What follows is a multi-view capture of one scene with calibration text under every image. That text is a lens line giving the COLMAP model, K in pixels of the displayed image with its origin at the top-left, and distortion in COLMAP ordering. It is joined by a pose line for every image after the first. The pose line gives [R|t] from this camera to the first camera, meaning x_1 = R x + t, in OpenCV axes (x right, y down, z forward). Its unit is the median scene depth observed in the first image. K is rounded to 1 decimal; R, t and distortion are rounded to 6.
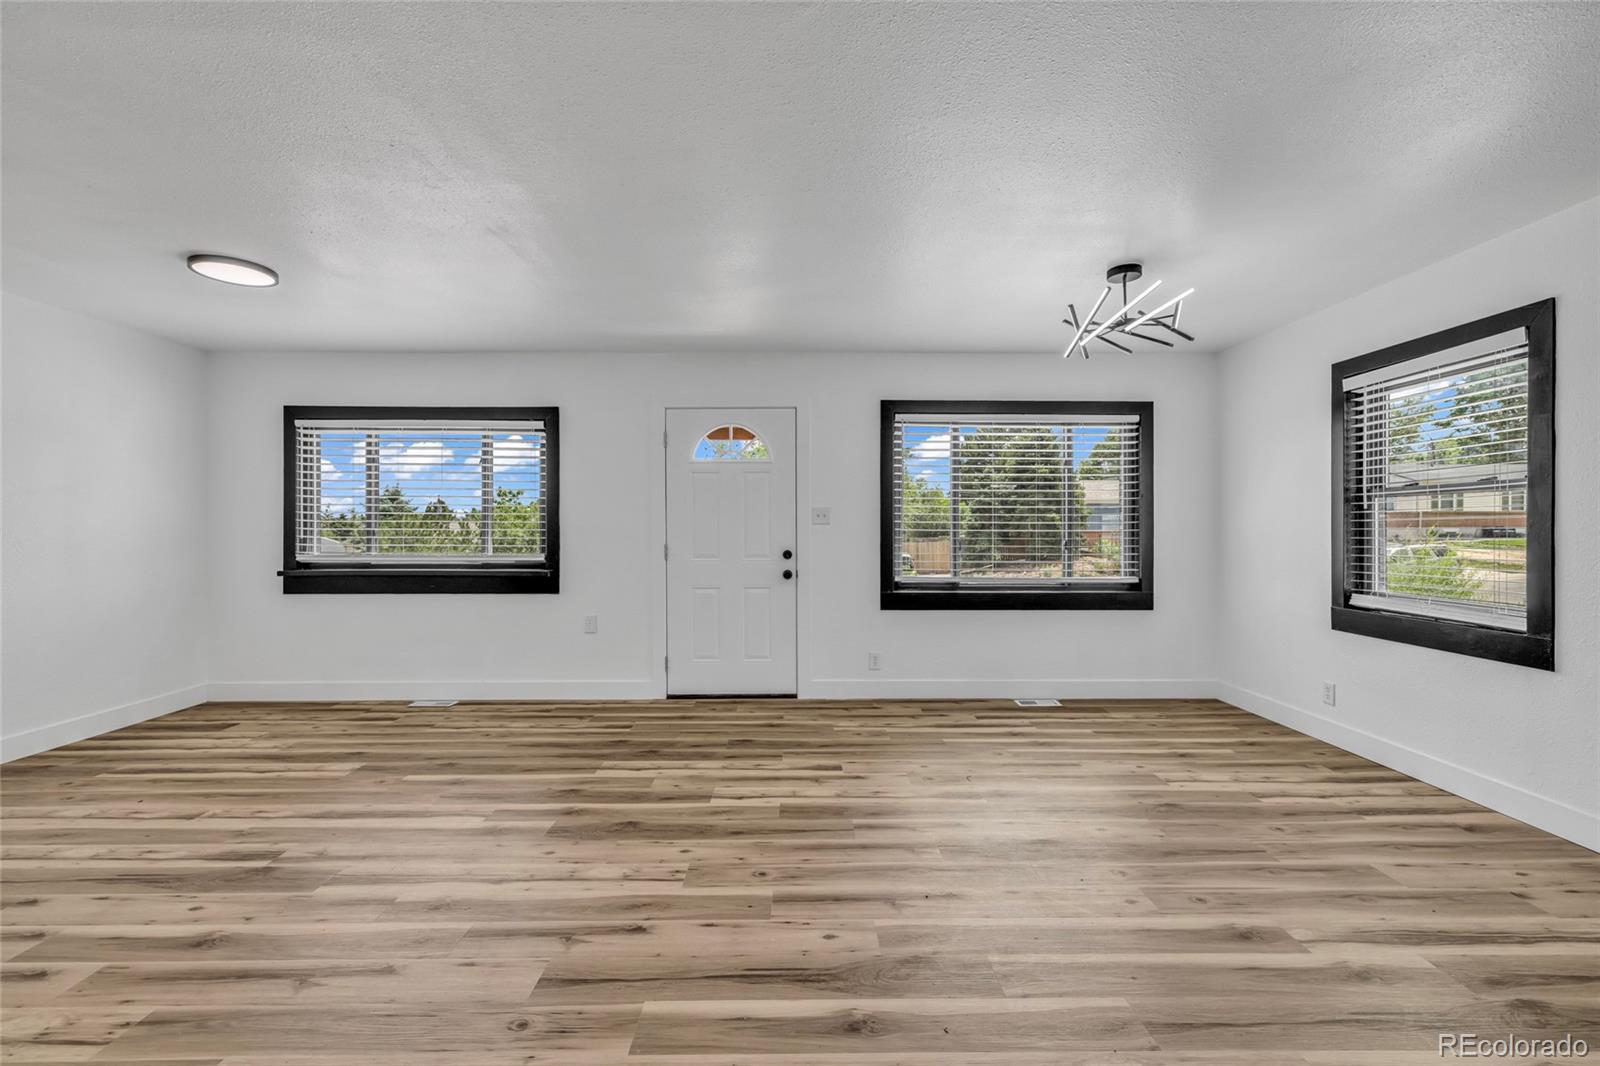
lens RADIAL K [[673.4, 0, 799.8], [0, 673.4, 531.2], [0, 0, 1]] dist [0.001820, -0.000289]
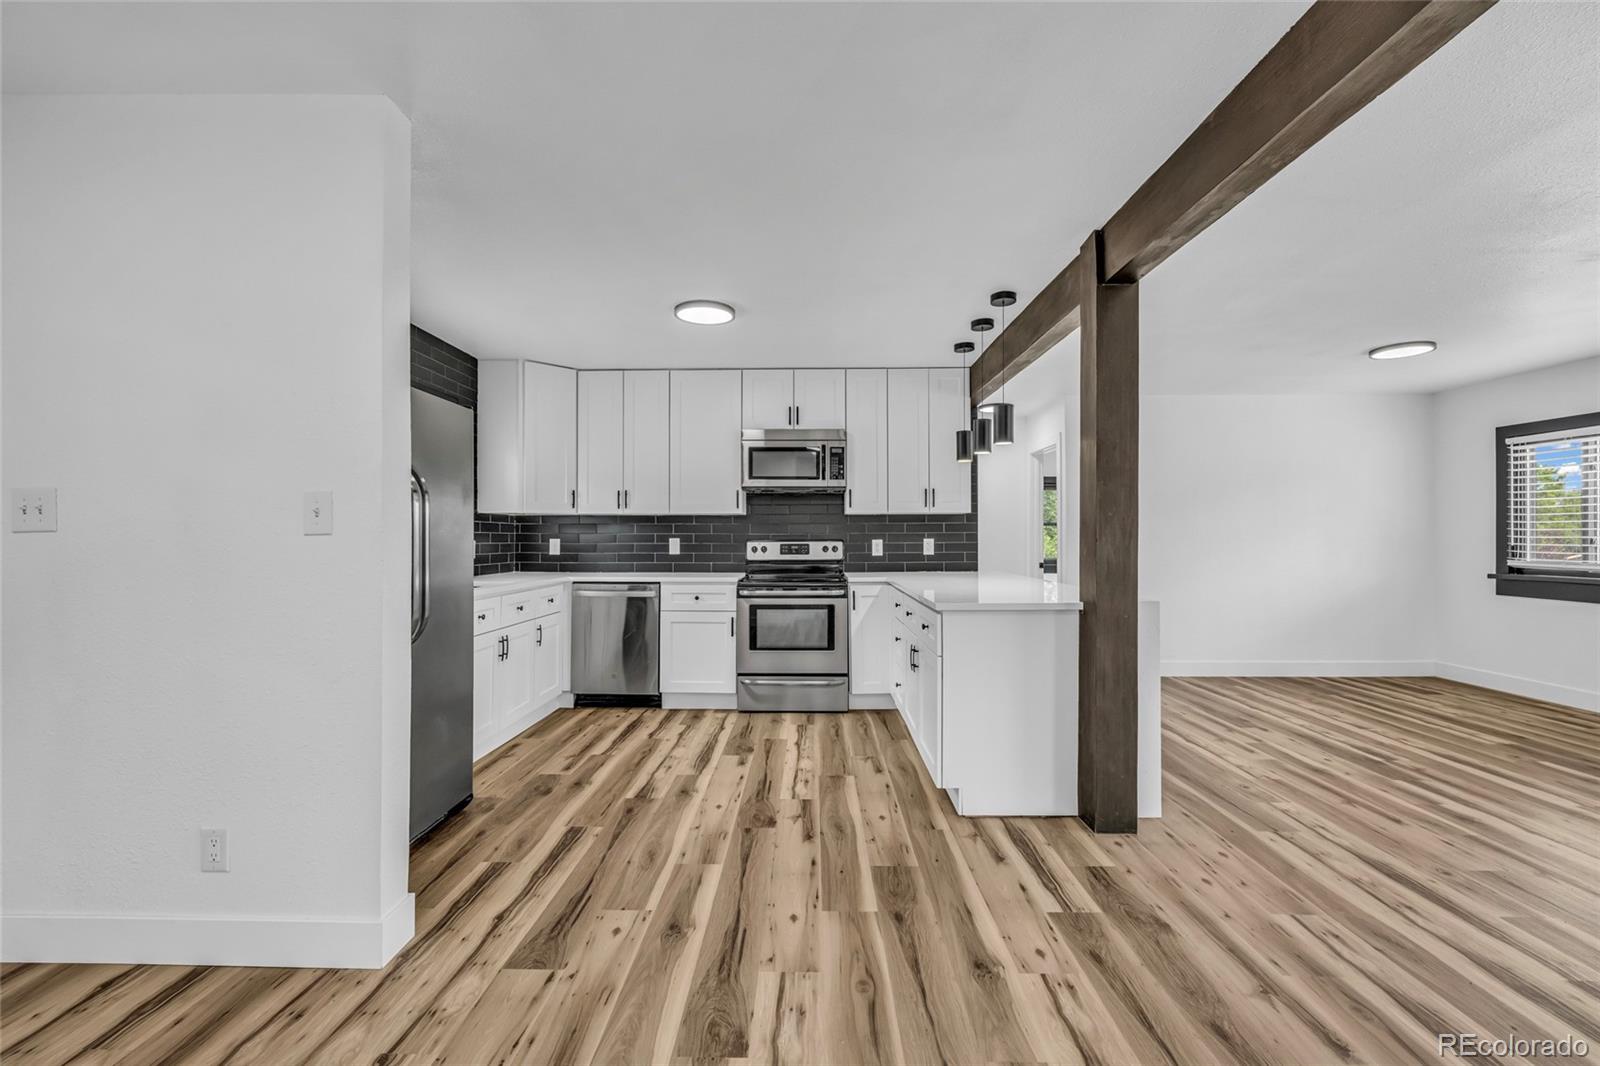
lens RADIAL K [[673.4, 0, 803.6], [0, 673.4, 529.7], [0, 0, 1]] dist [0.001820, -0.000289]
pose [[-0.019808, -0.009650, -0.999757, 0.464834], [-0.003922, 0.999946, -0.009574, 0.000023], [0.999796, 0.003732, -0.019845, -0.161428]]
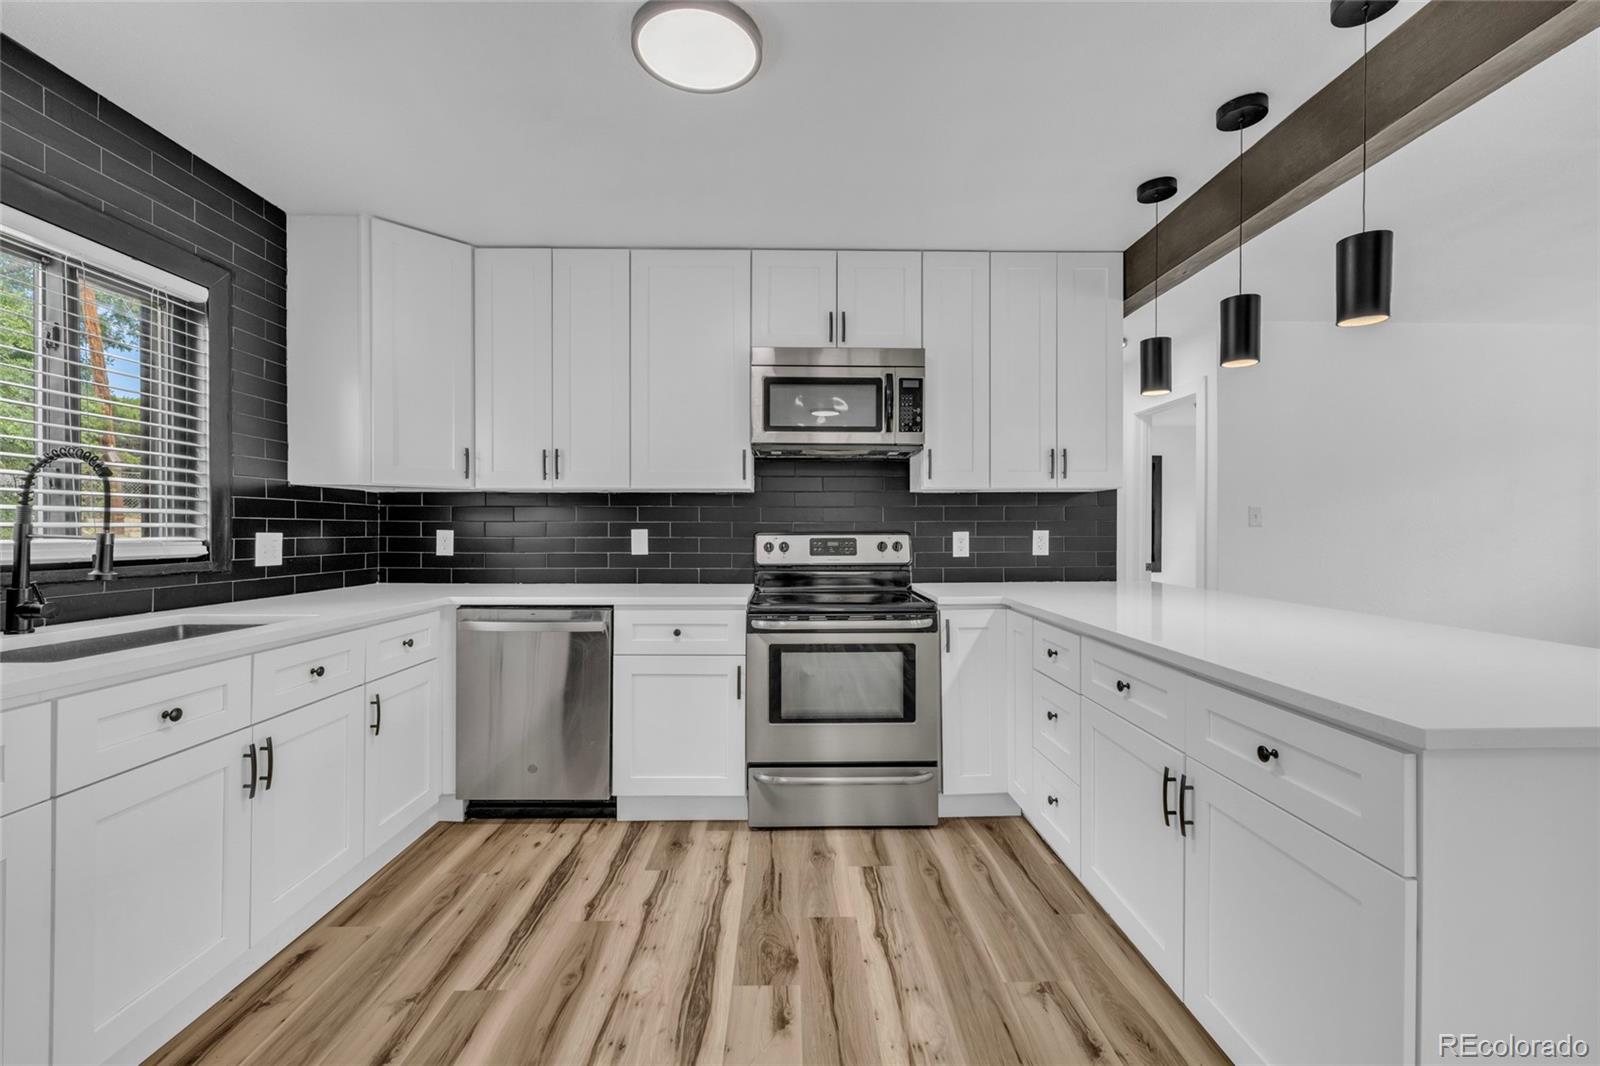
lens RADIAL K [[673.4, 0, 802.0], [0, 673.4, 529.9], [0, 0, 1]] dist [0.001820, -0.000289]
pose [[0.016827, 0.003626, -0.999852, -0.035932], [-0.004727, 0.999983, 0.003547, 0.001940], [0.999847, 0.004666, 0.016844, -0.258198]]
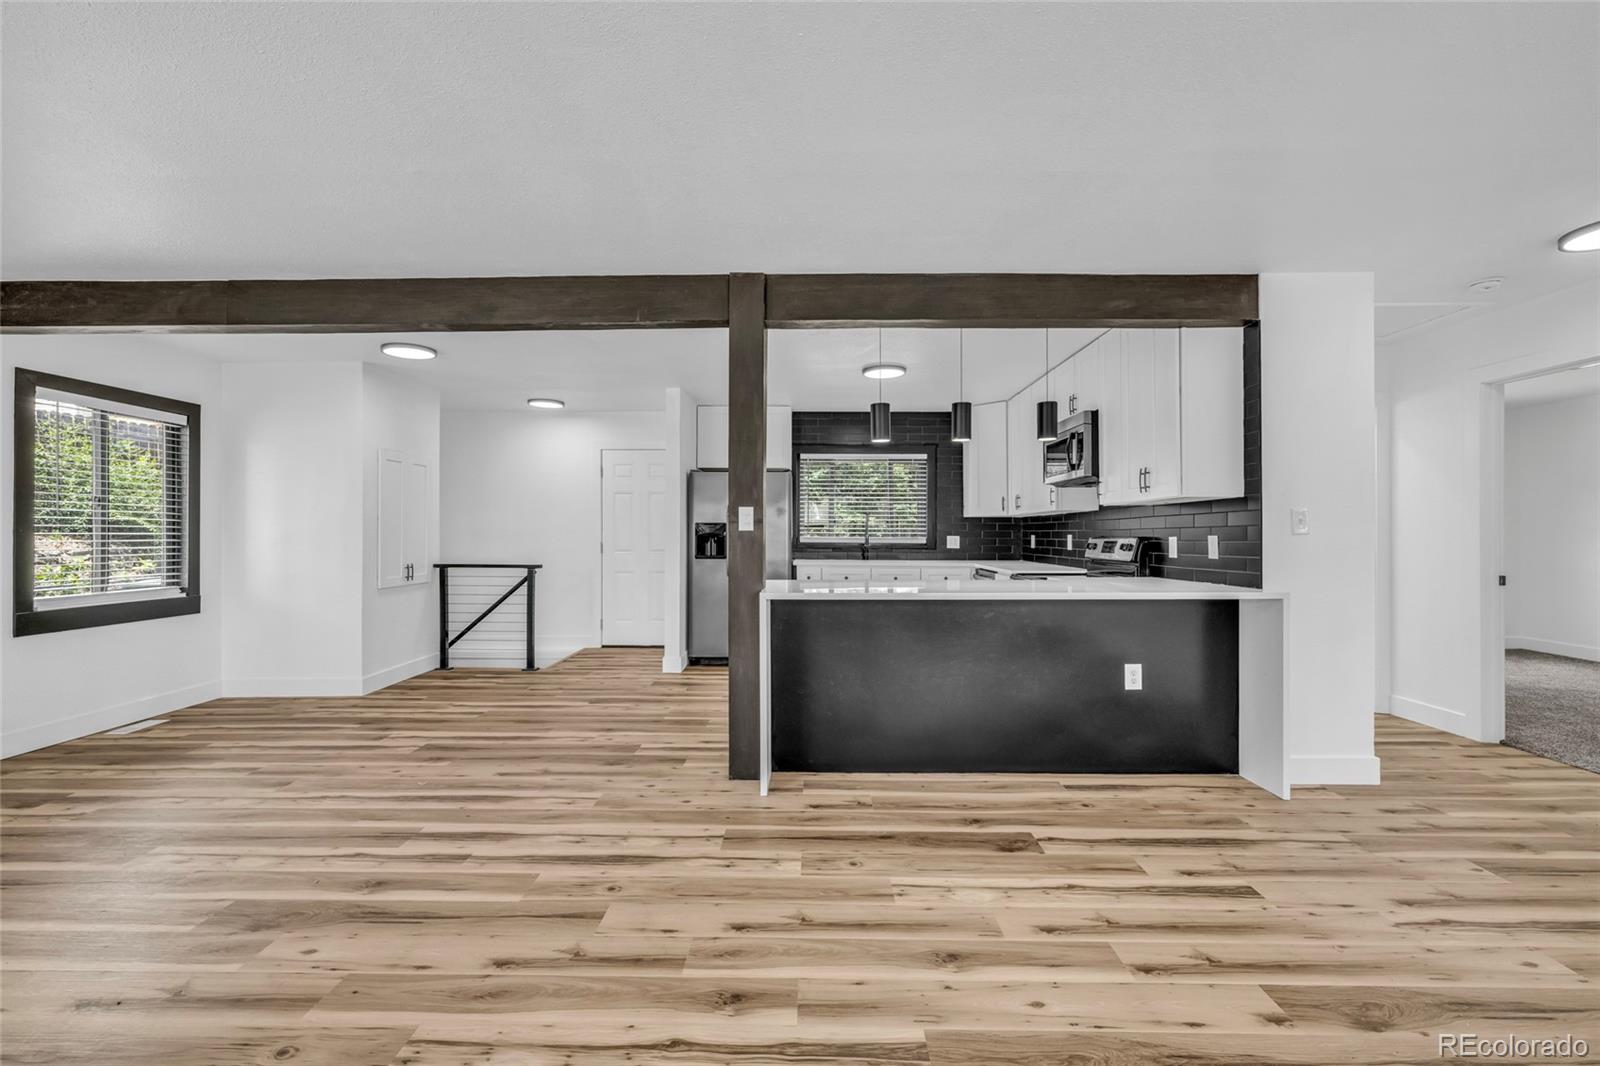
lens RADIAL K [[673.4, 0, 798.5], [0, 673.4, 530.5], [0, 0, 1]] dist [0.001820, -0.000289]
pose [[-0.999584, 0.001029, 0.028831, -0.353535], [0.000960, 0.999997, -0.002422, -0.000564], [-0.028833, -0.002394, -0.999581, 1.003685]]
